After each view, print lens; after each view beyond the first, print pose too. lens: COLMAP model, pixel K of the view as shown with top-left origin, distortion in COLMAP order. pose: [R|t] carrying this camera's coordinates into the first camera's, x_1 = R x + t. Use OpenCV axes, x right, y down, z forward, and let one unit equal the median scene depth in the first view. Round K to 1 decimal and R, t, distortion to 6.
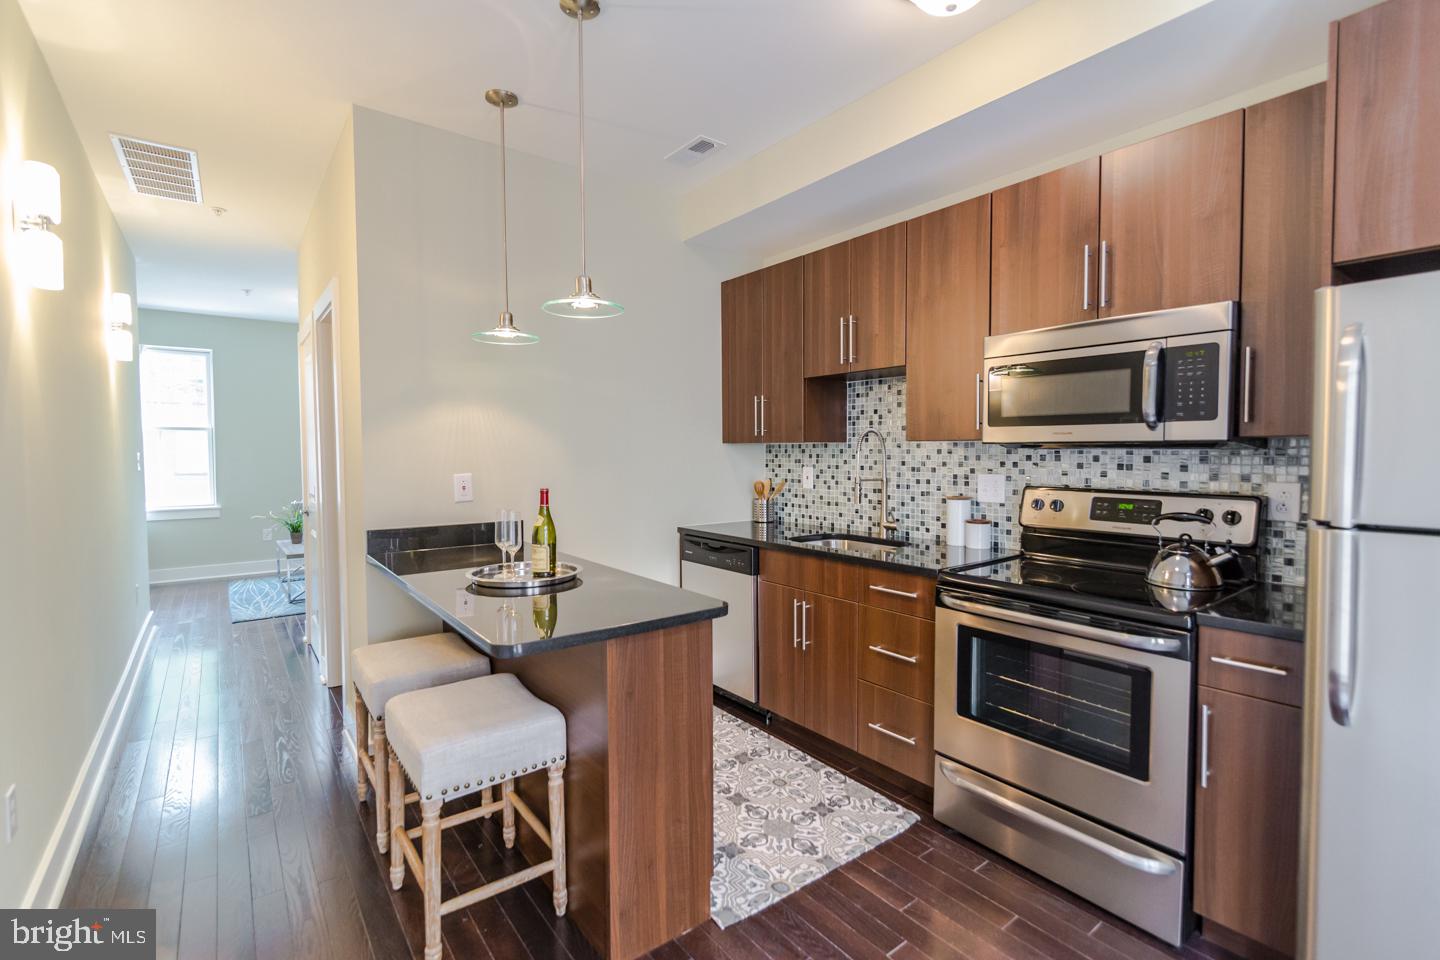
lens RADIAL K [[658.8, 0, 719.1], [0, 658.8, 475.5], [0, 0, 1]] dist [0.002826, 0.000023]
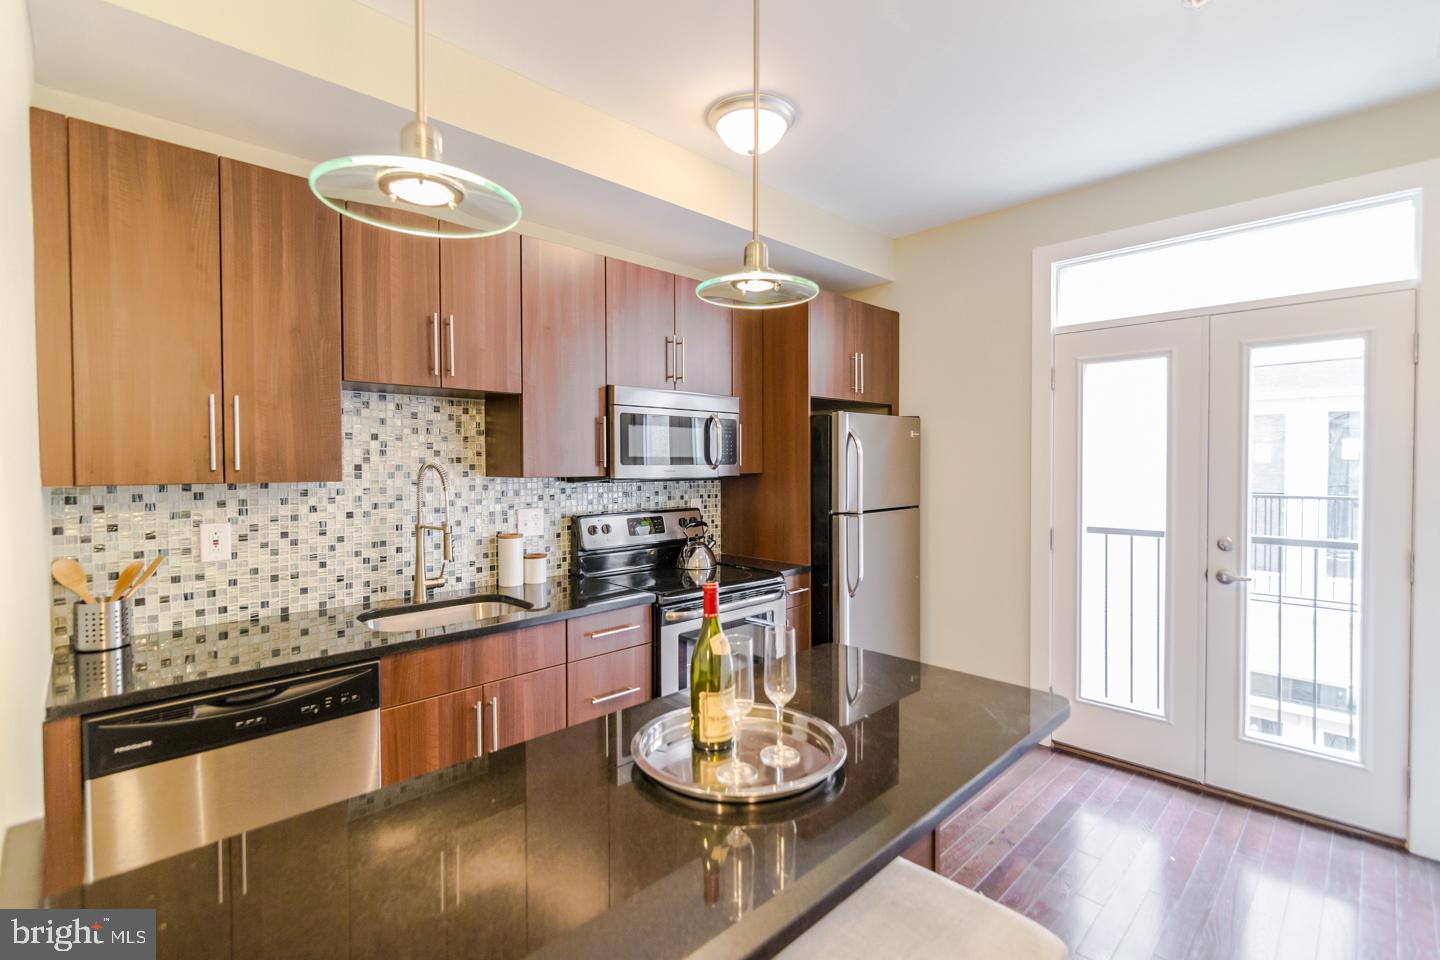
lens RADIAL K [[658.8, 0, 718.7], [0, 658.8, 474.0], [0, 0, 1]] dist [0.002826, 0.000023]
pose [[-0.121050, -0.012725, 0.992565, -0.538508], [0.045417, 0.998800, 0.018344, -0.051528], [-0.991607, 0.047300, -0.120326, 0.708290]]
